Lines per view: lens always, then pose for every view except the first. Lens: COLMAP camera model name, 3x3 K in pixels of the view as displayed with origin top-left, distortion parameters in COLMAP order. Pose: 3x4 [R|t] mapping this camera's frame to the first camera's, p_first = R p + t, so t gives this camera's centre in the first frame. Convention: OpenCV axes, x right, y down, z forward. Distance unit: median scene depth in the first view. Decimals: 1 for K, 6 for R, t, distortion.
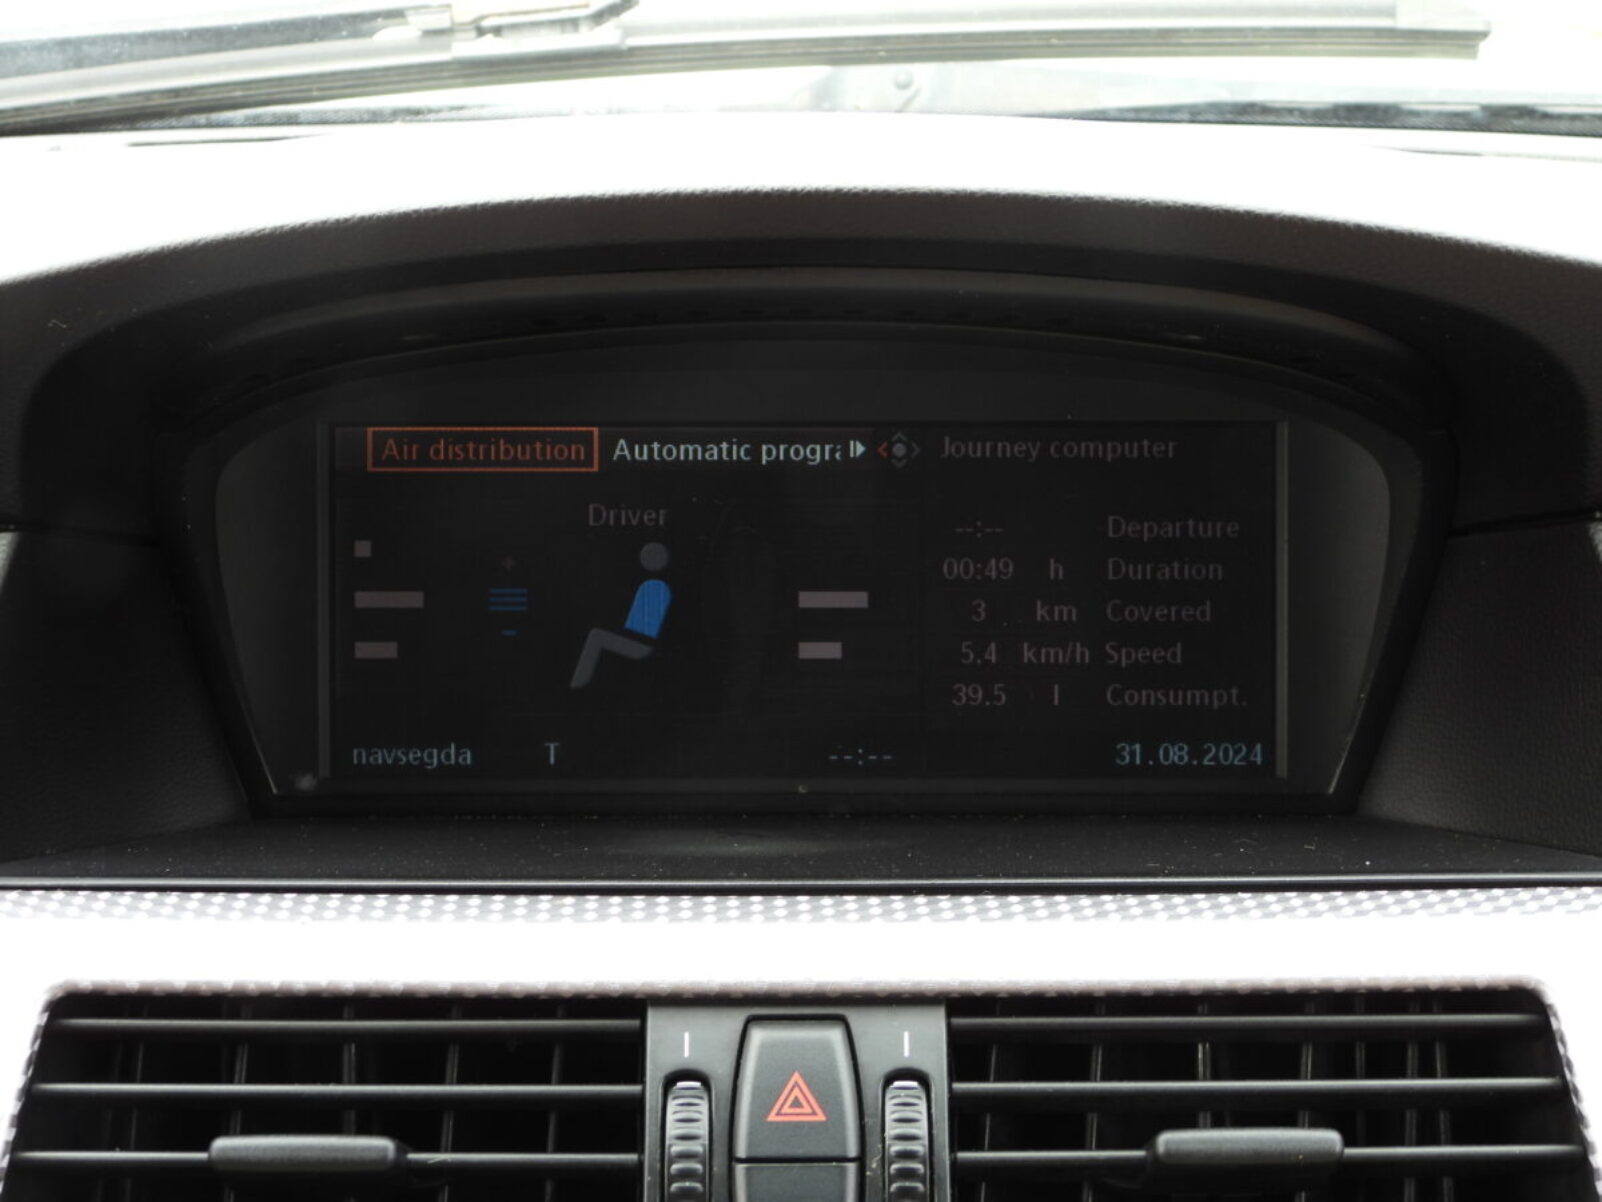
lens RADIAL K [[2772.5, 0, 801.0], [0, 2772.5, 601.0], [0, 0, 1]] dist [-0.009755, -0.043261]
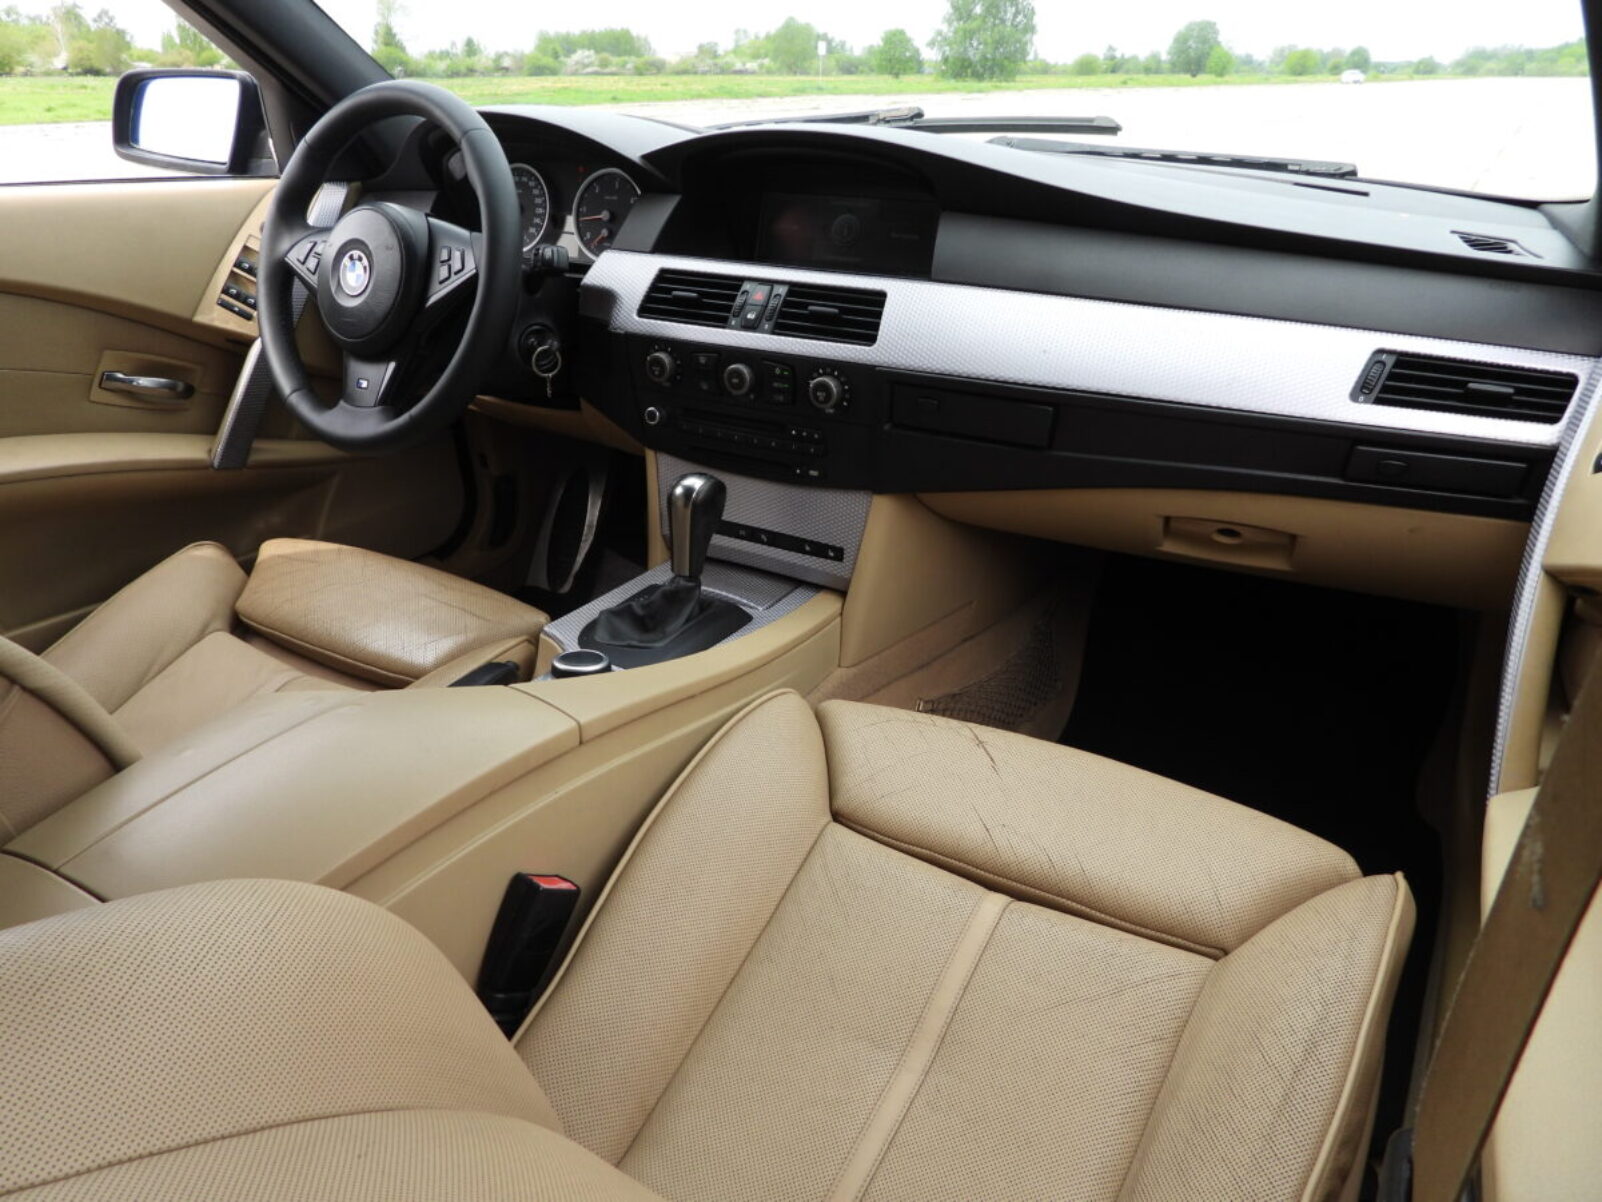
lens RADIAL K [[1146.1, 0, 801.0], [0, 1146.1, 601.0], [0, 0, 1]] dist [-0.012582, 0.003256]
pose [[0.857262, 0.219228, -0.465878, 1.287580], [-0.149496, 0.971826, 0.182224, 0.342408], [0.492700, -0.086566, 0.865883, -1.033108]]
